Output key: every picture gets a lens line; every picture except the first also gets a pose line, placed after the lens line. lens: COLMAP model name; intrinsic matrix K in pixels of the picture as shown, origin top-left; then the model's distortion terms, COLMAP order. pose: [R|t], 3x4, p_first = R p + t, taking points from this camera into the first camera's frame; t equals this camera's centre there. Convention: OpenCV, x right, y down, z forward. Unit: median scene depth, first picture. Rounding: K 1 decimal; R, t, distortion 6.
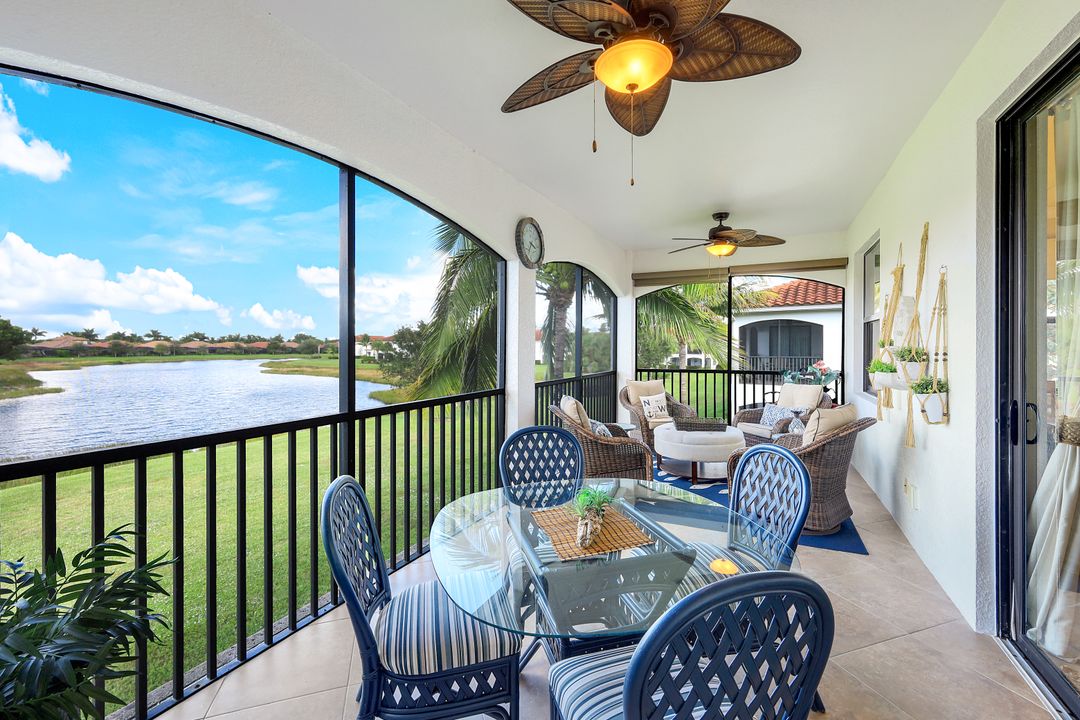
lens RADIAL K [[438.2, 0, 535.5], [0, 438.2, 345.7], [0, 0, 1]] dist [0.000351, -0.000041]
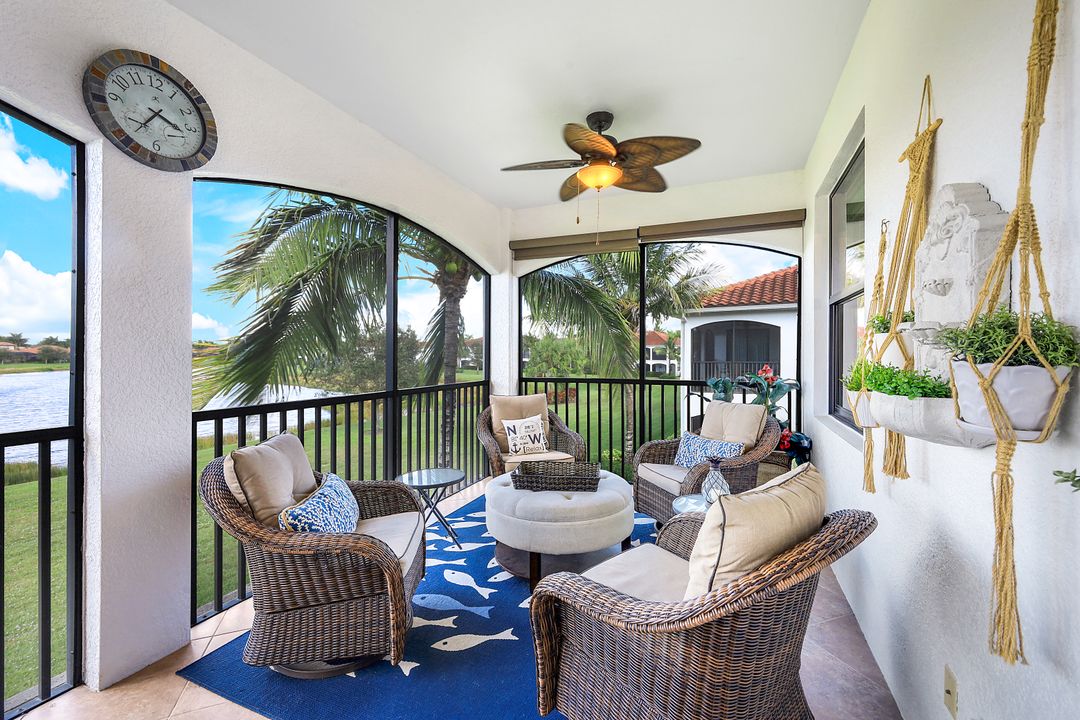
lens RADIAL K [[437.4, 0, 537.6], [0, 437.4, 351.4], [0, 0, 1]] dist [0.003738, 0.000414]
pose [[0.997689, 0.000833, 0.067944, 0.243930], [-0.000757, 0.999999, -0.001144, 0.013225], [-0.067945, 0.001090, 0.997688, 0.339752]]
